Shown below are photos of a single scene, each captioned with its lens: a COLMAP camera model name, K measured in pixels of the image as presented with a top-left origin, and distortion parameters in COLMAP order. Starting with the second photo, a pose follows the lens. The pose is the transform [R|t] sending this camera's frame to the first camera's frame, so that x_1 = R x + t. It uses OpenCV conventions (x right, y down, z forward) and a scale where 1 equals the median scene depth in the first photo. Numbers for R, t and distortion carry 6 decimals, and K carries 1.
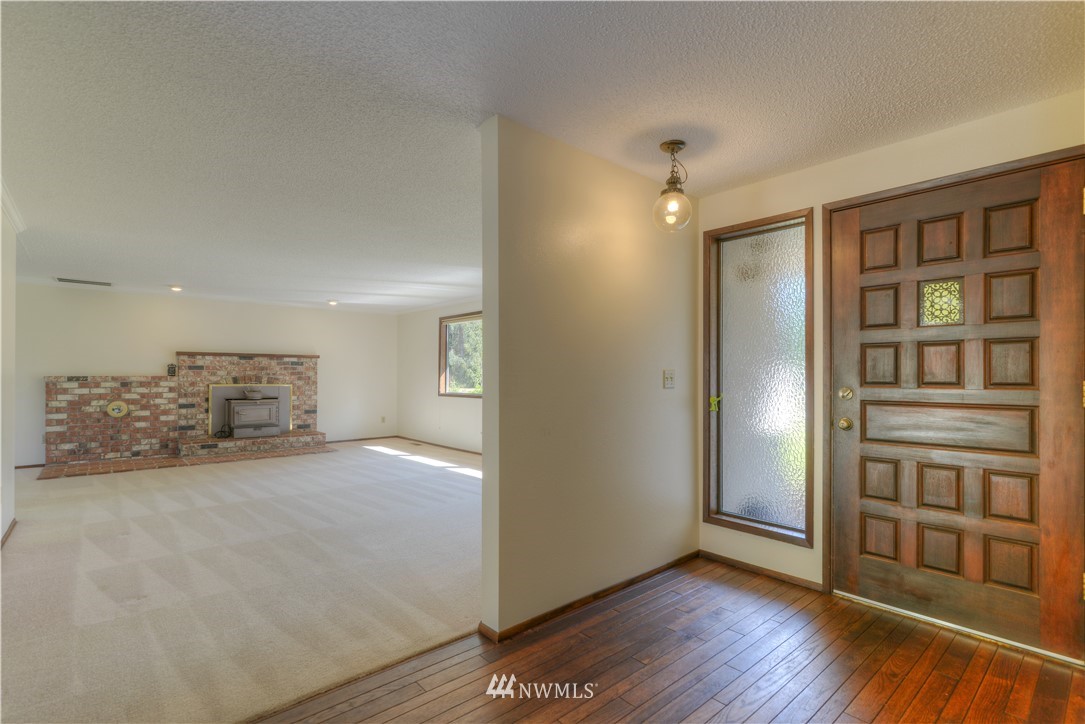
lens RADIAL K [[507.1, 0, 547.6], [0, 507.1, 374.3], [0, 0, 1]] dist [0.000506, 0.000078]
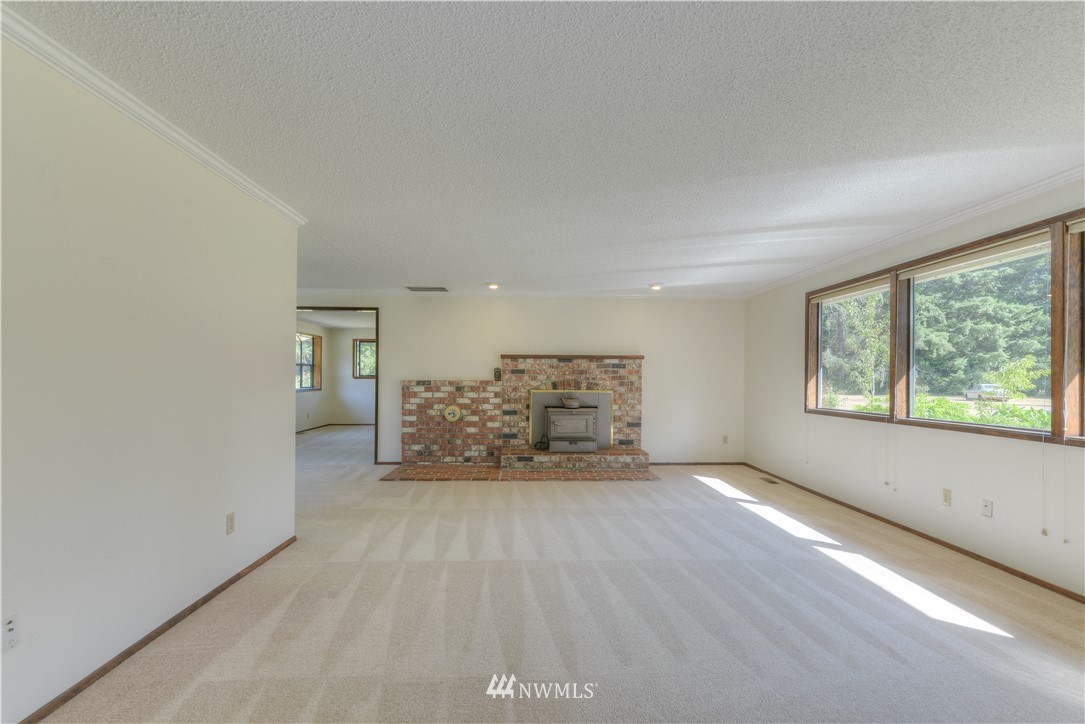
lens RADIAL K [[507.1, 0, 547.6], [0, 507.1, 374.3], [0, 0, 1]] dist [0.000506, 0.000078]
pose [[0.770182, -0.002891, -0.637818, -0.062629], [-0.001469, 0.999979, -0.006307, -0.002538], [0.637823, 0.005794, 0.770161, 0.333781]]
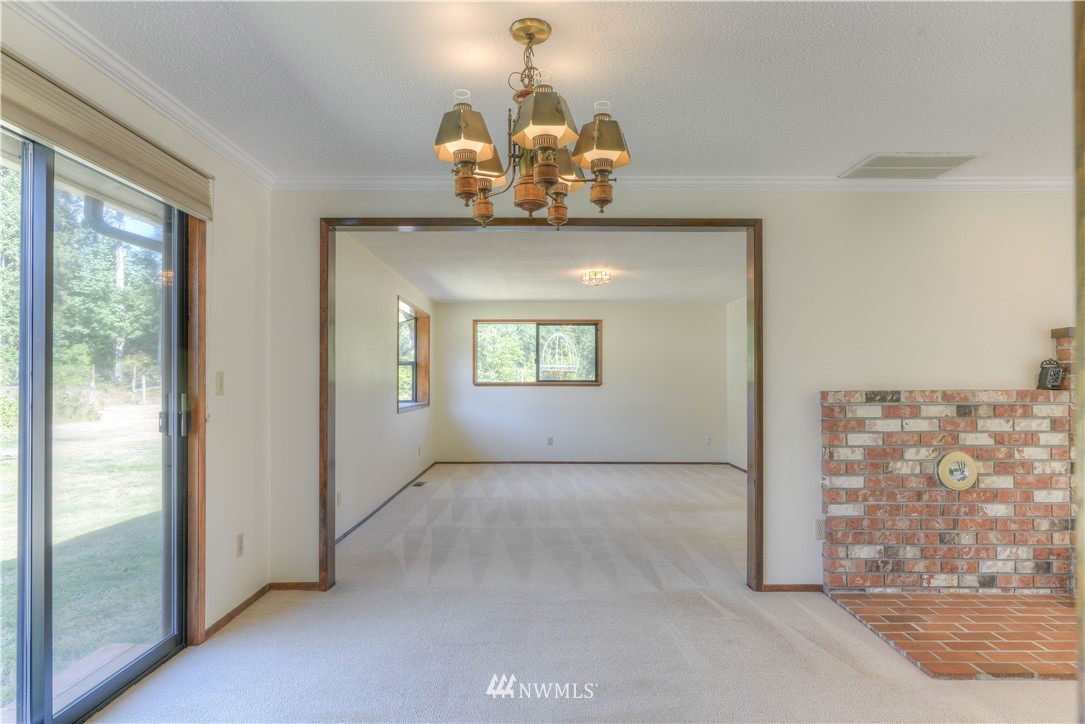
lens RADIAL K [[632.9, 0, 541.6], [0, 632.9, 378.4], [0, 0, 1]] dist [-0.001752, -0.000460]
pose [[0.752490, -0.008165, -0.658553, -0.729991], [0.003377, 0.999958, -0.008538, -0.003113], [0.658595, 0.004201, 0.752485, 0.373240]]
